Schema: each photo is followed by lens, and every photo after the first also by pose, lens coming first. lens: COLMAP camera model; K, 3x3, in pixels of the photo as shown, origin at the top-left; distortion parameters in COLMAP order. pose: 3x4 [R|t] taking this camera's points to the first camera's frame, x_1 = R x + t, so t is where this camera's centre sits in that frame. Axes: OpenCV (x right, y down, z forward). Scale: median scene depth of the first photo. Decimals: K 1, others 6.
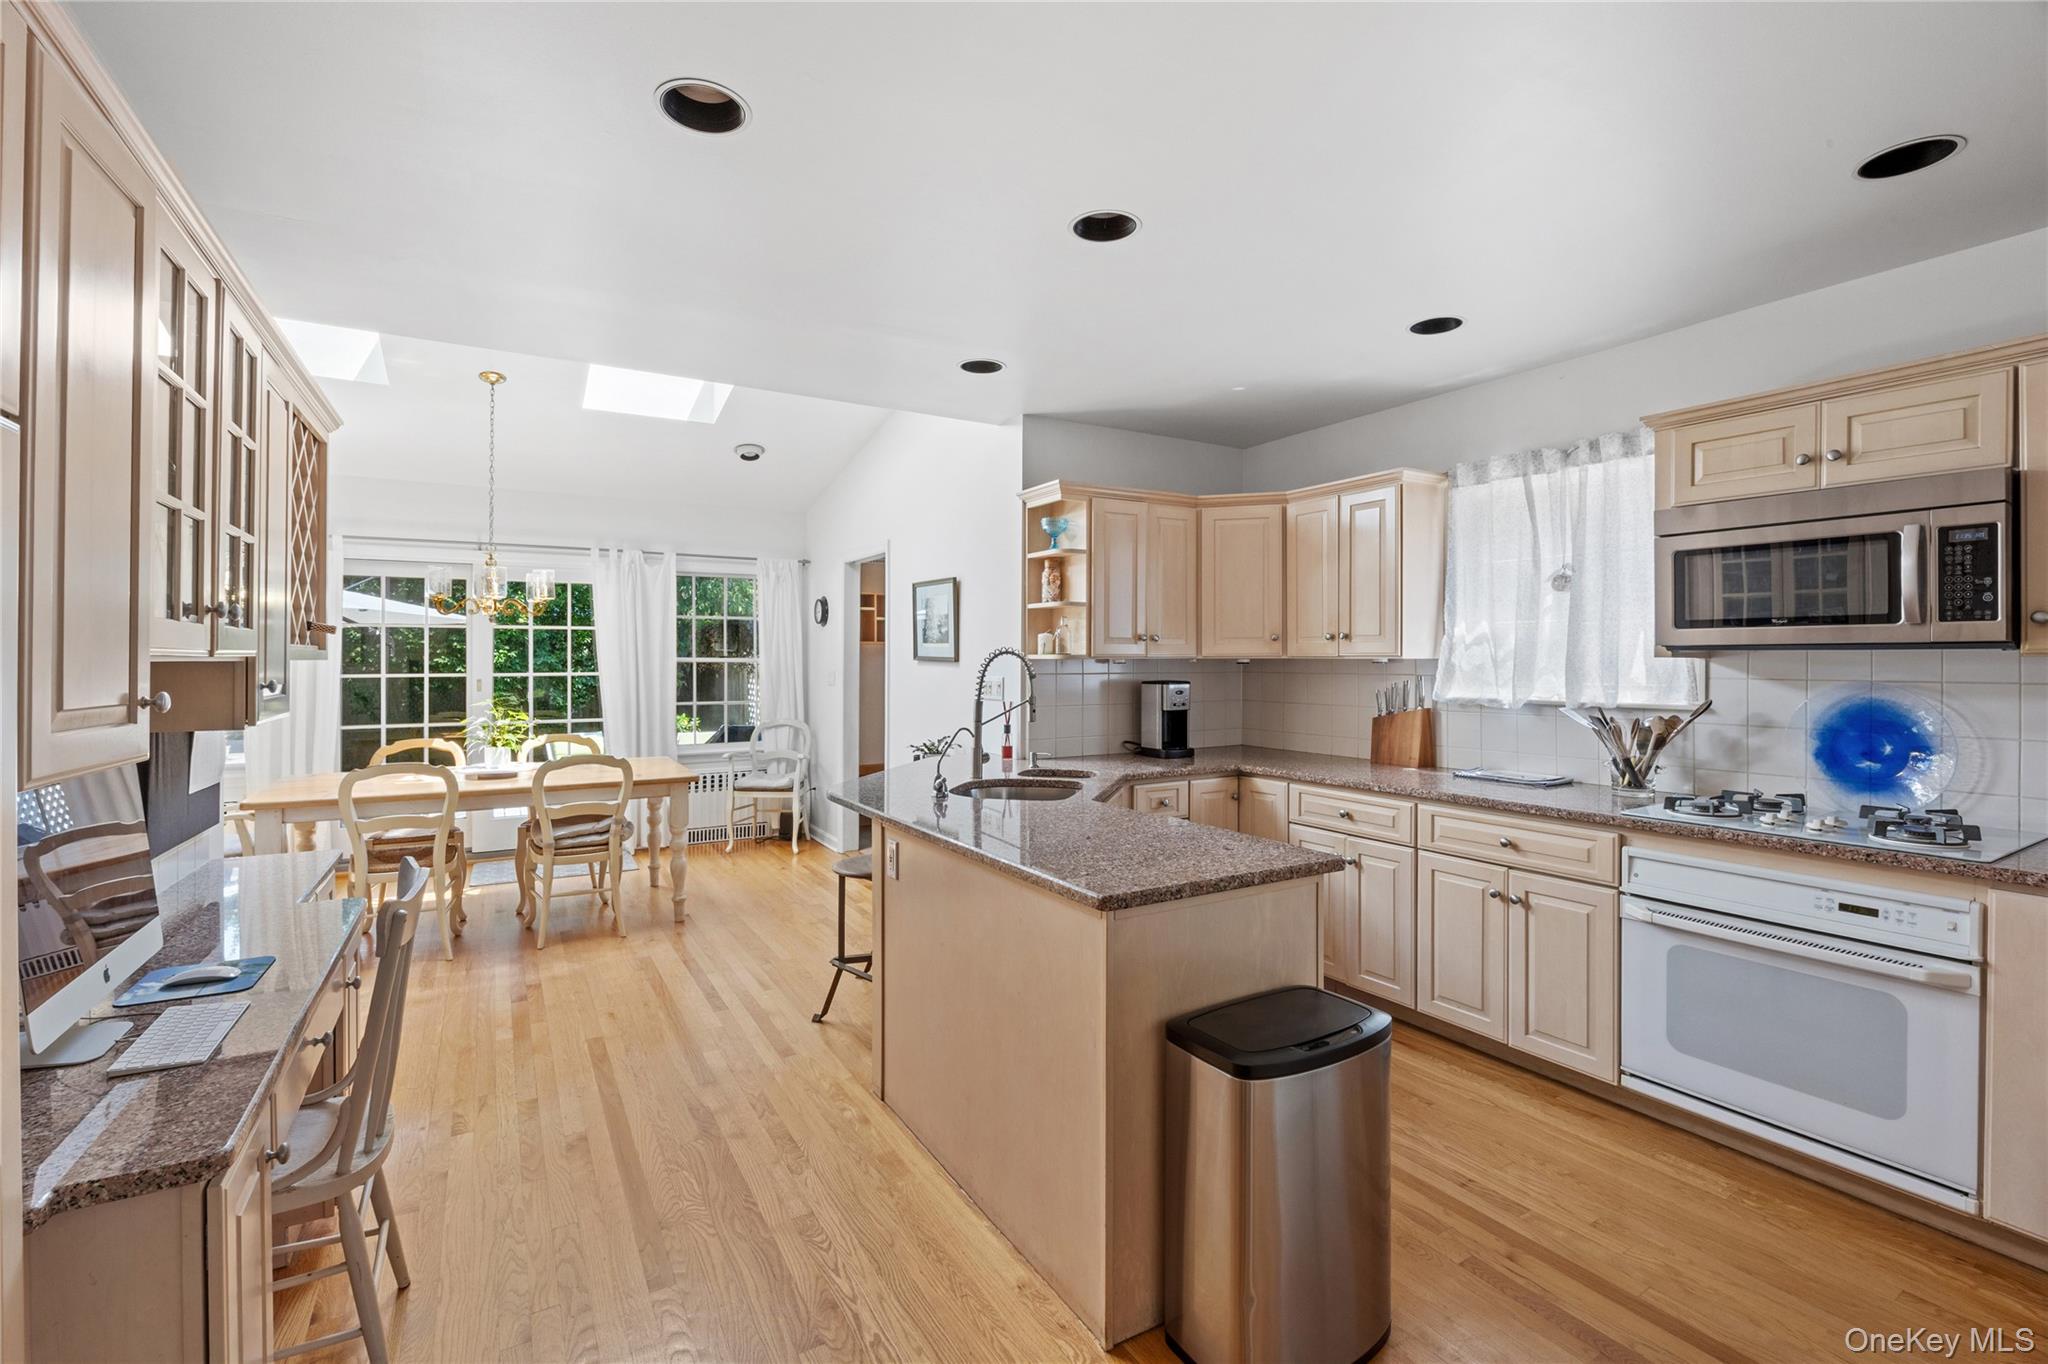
lens RADIAL K [[895.5, 0, 1017.4], [0, 895.5, 664.2], [0, 0, 1]] dist [-0.025766, 0.000936]
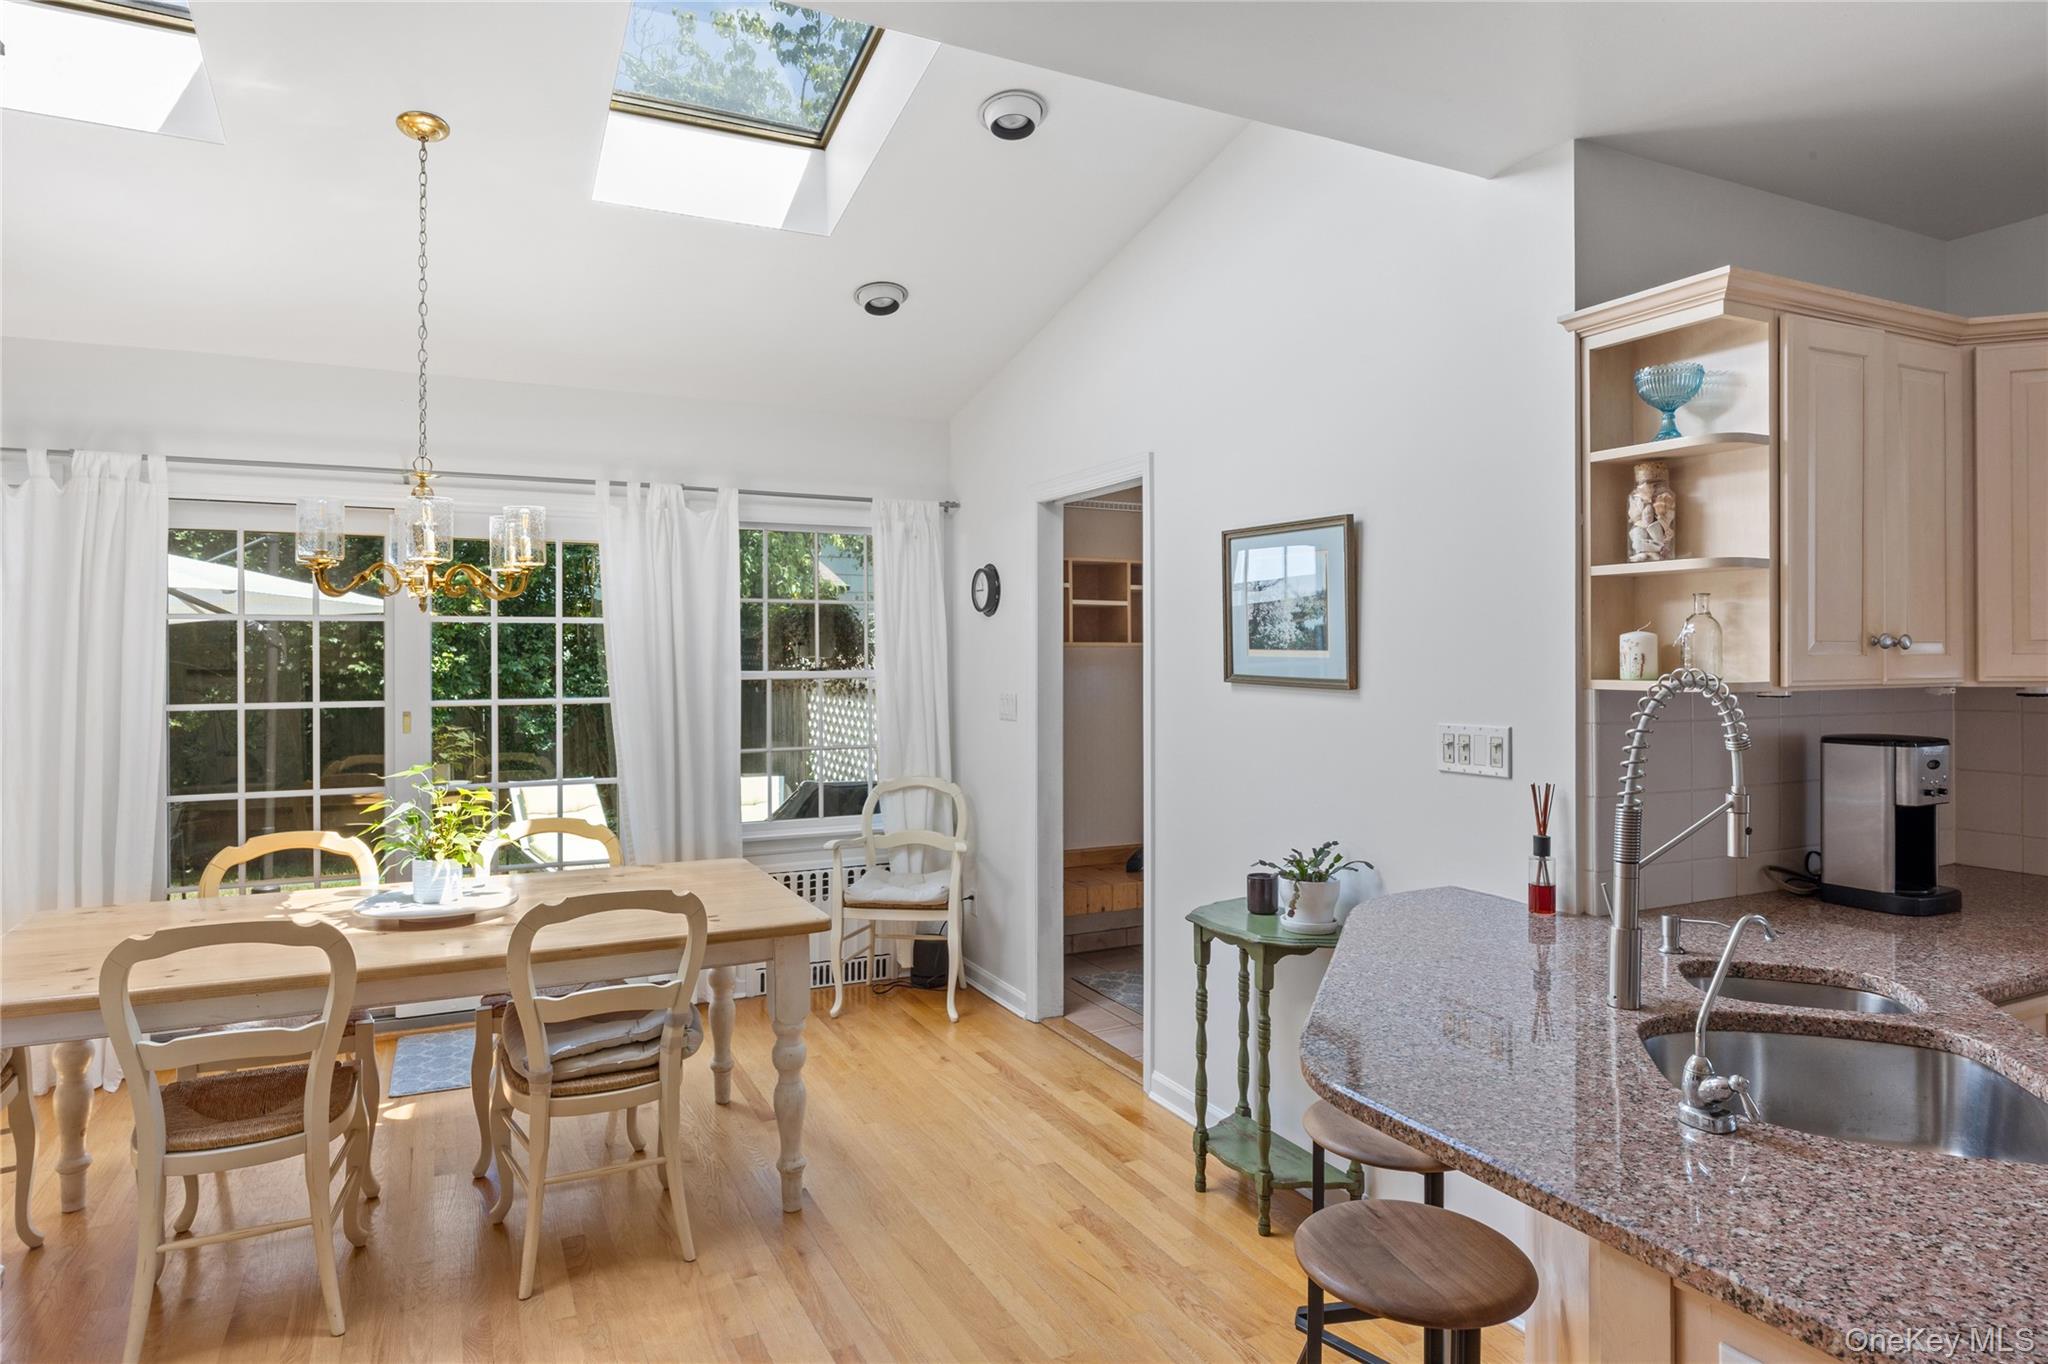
lens RADIAL K [[1191.2, 0, 1019.0], [0, 1191.2, 671.0], [0, 0, 1]] dist [-0.013530, 0.002455]
pose [[0.997102, -0.000855, -0.076074, -0.229007], [0.001317, 0.999981, 0.006029, -0.019154], [0.076068, -0.006112, 0.997084, 0.395112]]
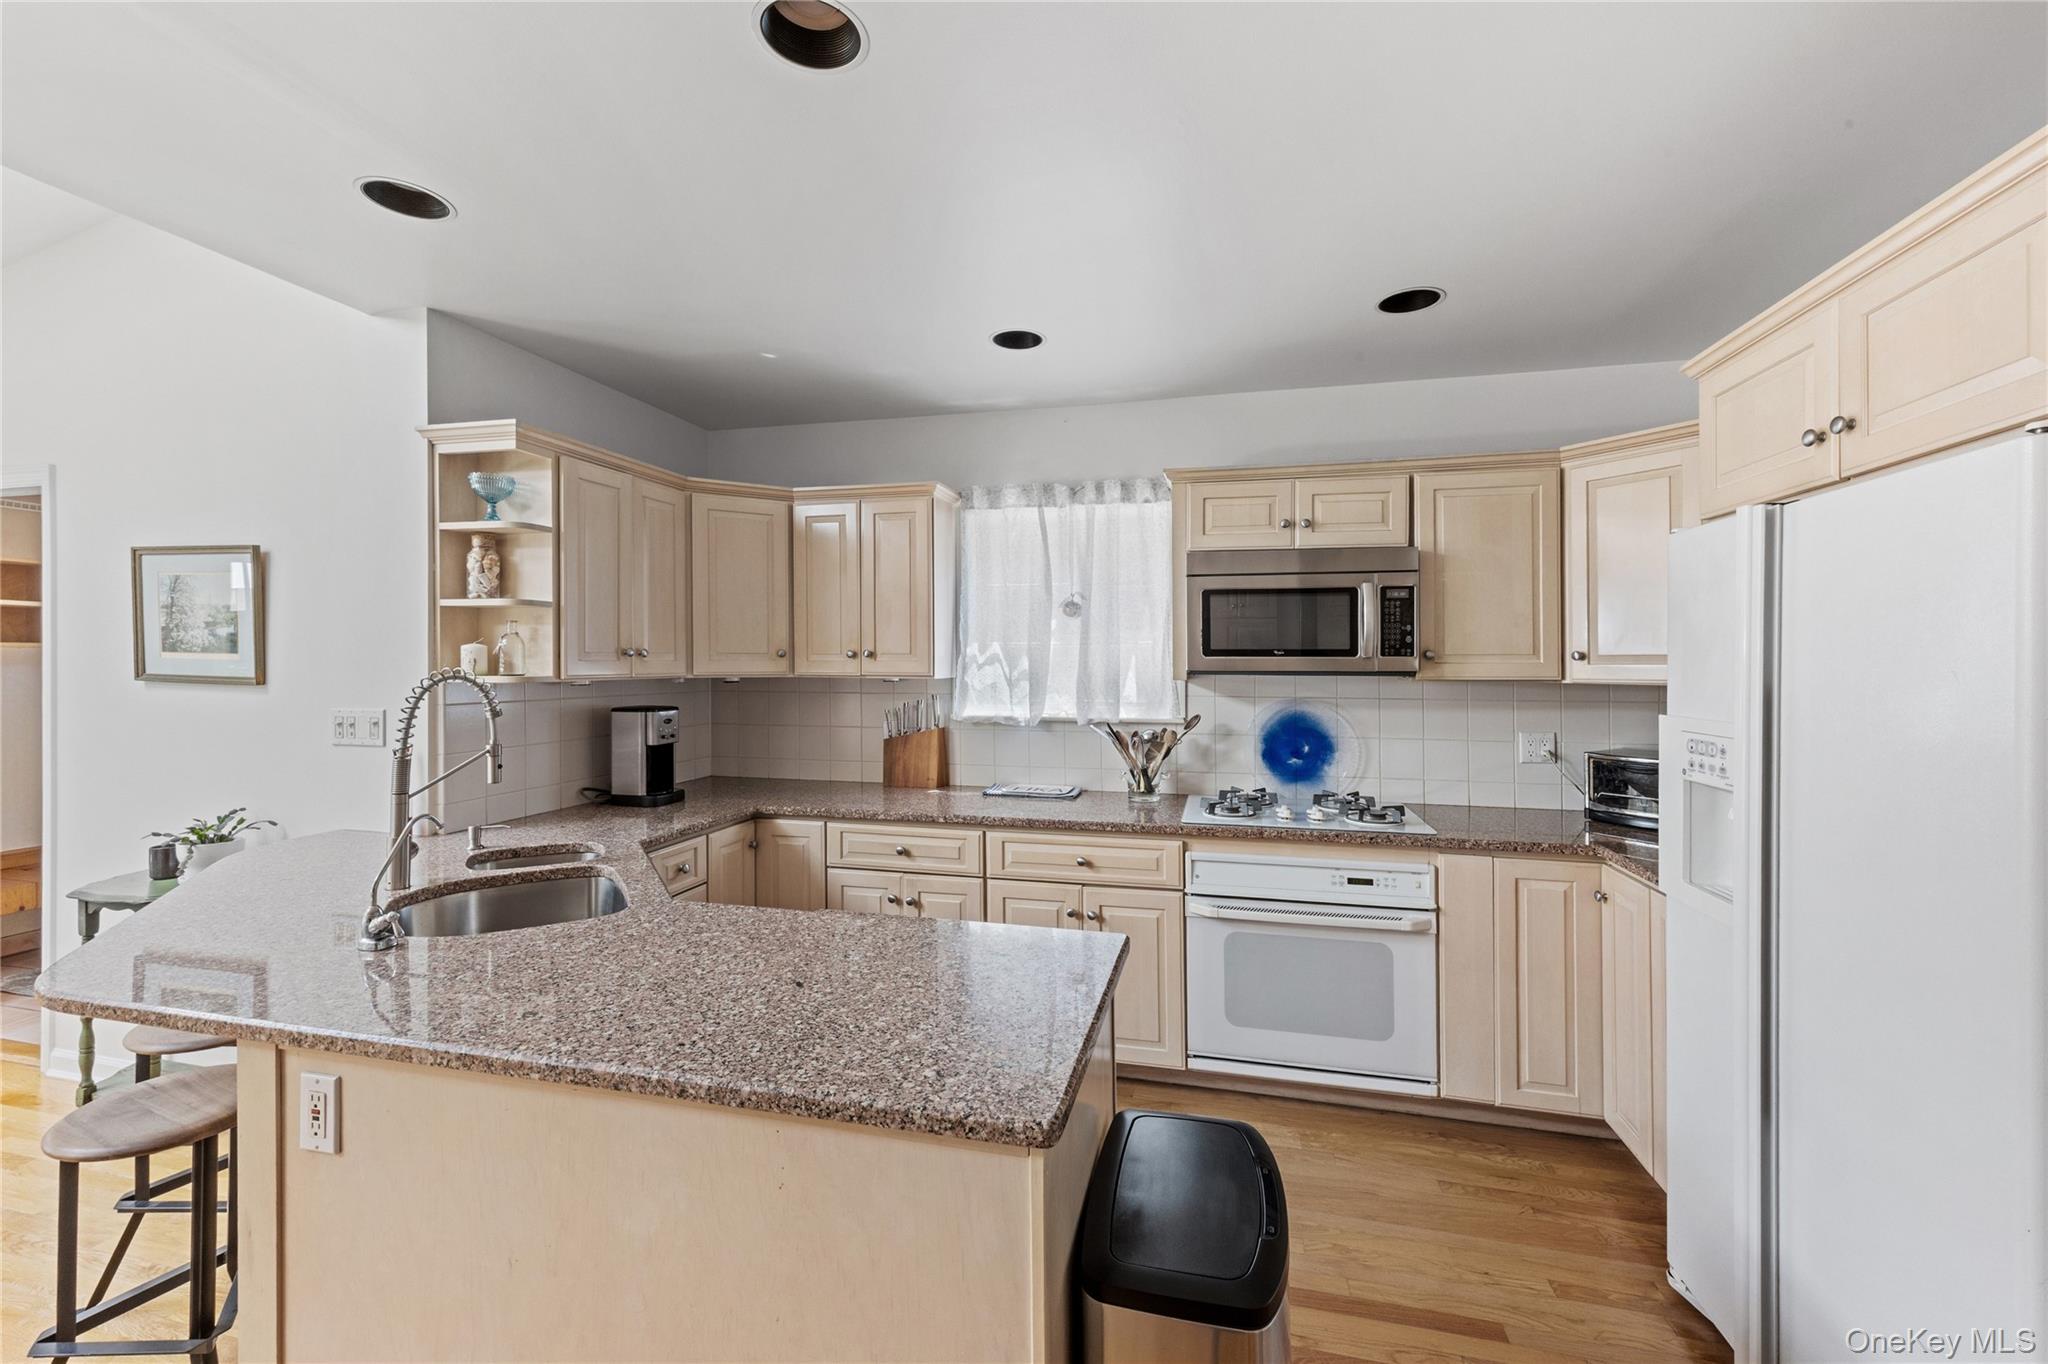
lens RADIAL K [[832.0, 0, 1029.0], [0, 832.0, 669.1], [0, 0, 1]] dist [0.002247, 0.000856]
pose [[0.694251, -0.002638, 0.719728, -0.130563], [-0.000197, 0.999993, 0.003854, -0.018054], [-0.719733, -0.002817, 0.694245, 0.263966]]
